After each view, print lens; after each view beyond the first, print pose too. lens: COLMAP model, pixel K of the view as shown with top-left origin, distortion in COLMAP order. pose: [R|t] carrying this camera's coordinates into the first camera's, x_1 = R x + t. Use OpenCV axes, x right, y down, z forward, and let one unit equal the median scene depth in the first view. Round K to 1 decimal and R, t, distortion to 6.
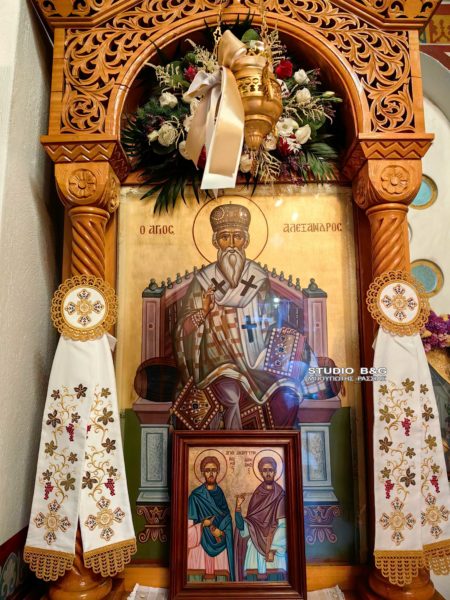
lens RADIAL K [[466.9, 0, 224.5], [0, 466.9, 299.2], [0, 0, 1]] dist [0.035146, 0.000071]
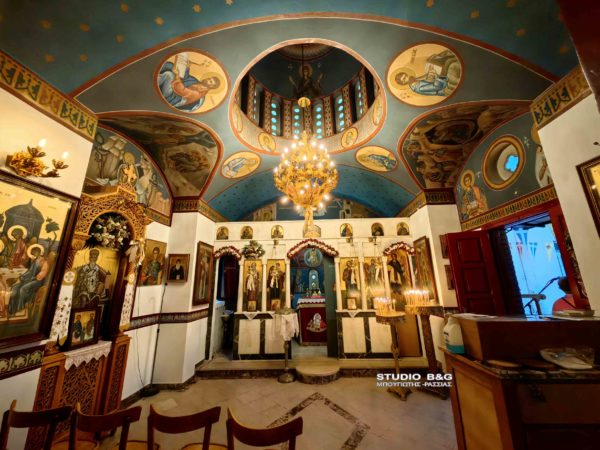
lens RADIAL K [[239.2, 0, 301.5], [0, 239.2, 222.4], [0, 0, 1]] dist [0.000715, 0.000053]
pose [[0.068336, 0.248762, 0.966151, -2.082346], [-0.129499, 0.962433, -0.238646, -0.183219], [-0.989222, -0.108807, 0.097984, -1.001575]]
